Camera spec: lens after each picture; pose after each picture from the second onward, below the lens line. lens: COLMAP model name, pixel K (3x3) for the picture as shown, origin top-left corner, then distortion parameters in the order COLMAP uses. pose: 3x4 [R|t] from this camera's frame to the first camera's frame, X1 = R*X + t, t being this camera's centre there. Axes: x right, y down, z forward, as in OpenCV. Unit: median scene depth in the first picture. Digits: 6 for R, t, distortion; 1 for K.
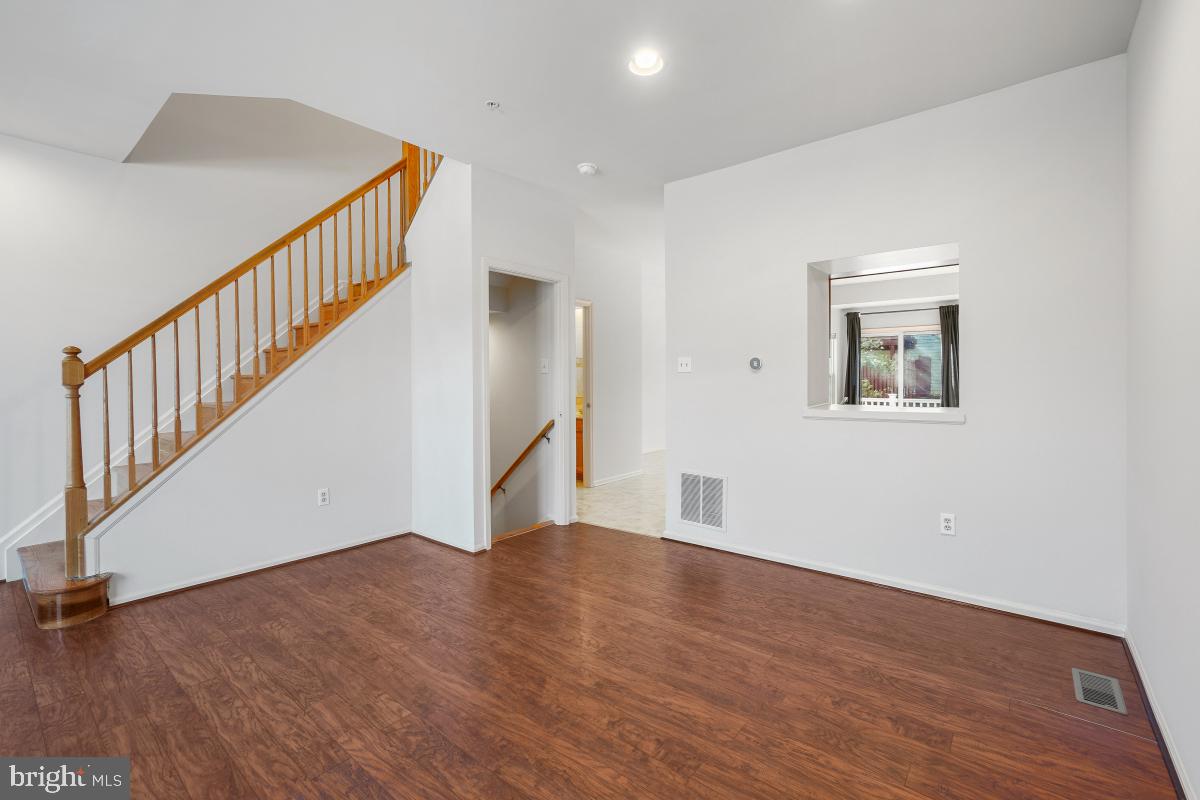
lens RADIAL K [[522.4, 0, 599.3], [0, 522.4, 386.1], [0, 0, 1]] dist [-0.006546, 0.000479]
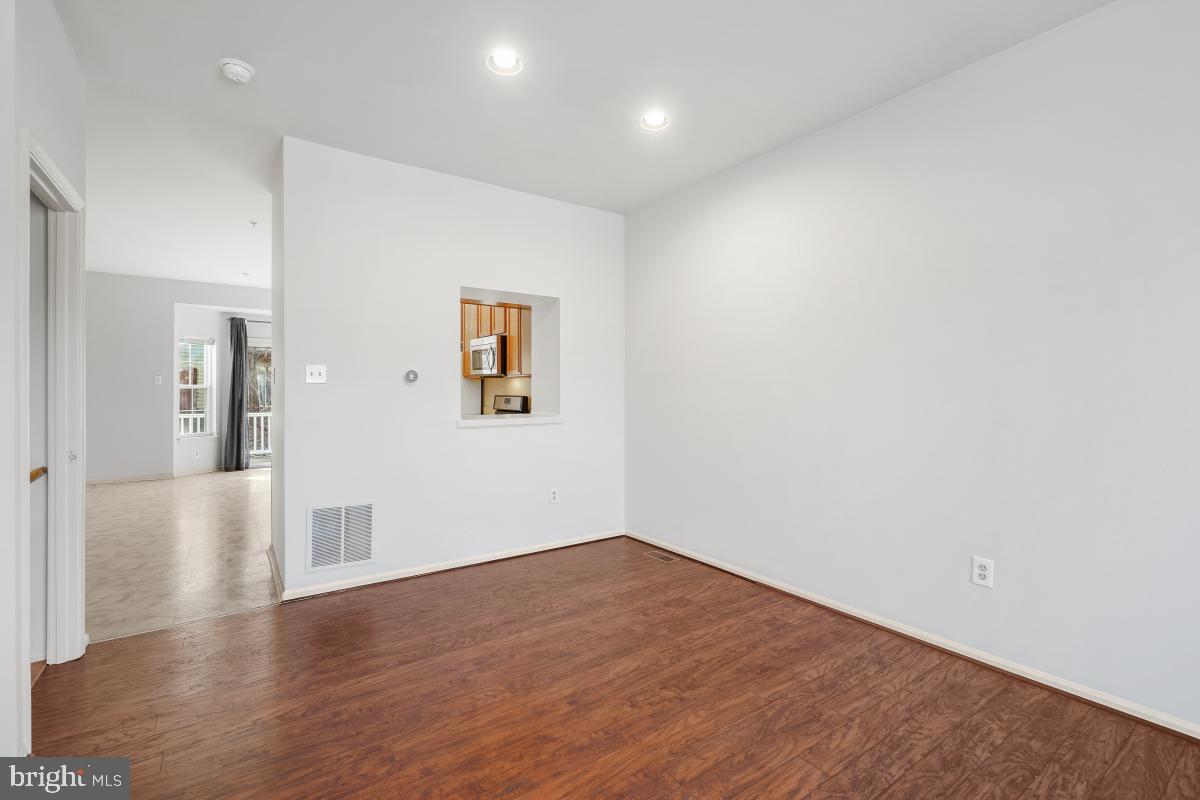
lens RADIAL K [[530.9, 0, 600.0], [0, 530.9, 400.0], [0, 0, 1]] dist [-0.016976, 0.000102]
pose [[0.263692, -0.009447, 0.964561, -0.759577], [0.008754, 0.999934, 0.007400, -0.004577], [-0.964567, 0.006493, 0.263758, 0.550546]]
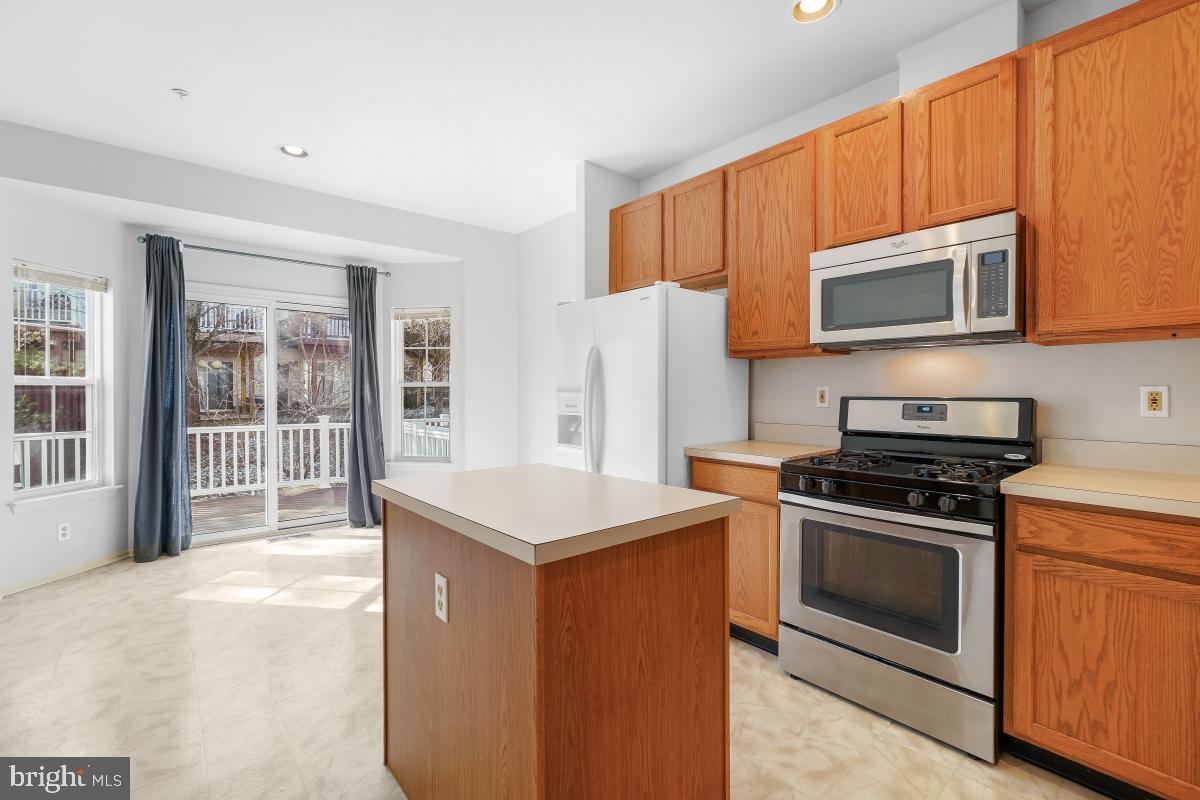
lens RADIAL K [[527.0, 0, 600.0], [0, 527.0, 400.0], [0, 0, 1]] dist [-0.001666, 0.000044]
pose [[0.185870, -0.011873, 0.982503, 0.427195], [0.013394, 0.999865, 0.009549, -0.023244], [-0.982483, 0.011385, 0.186004, 1.926701]]
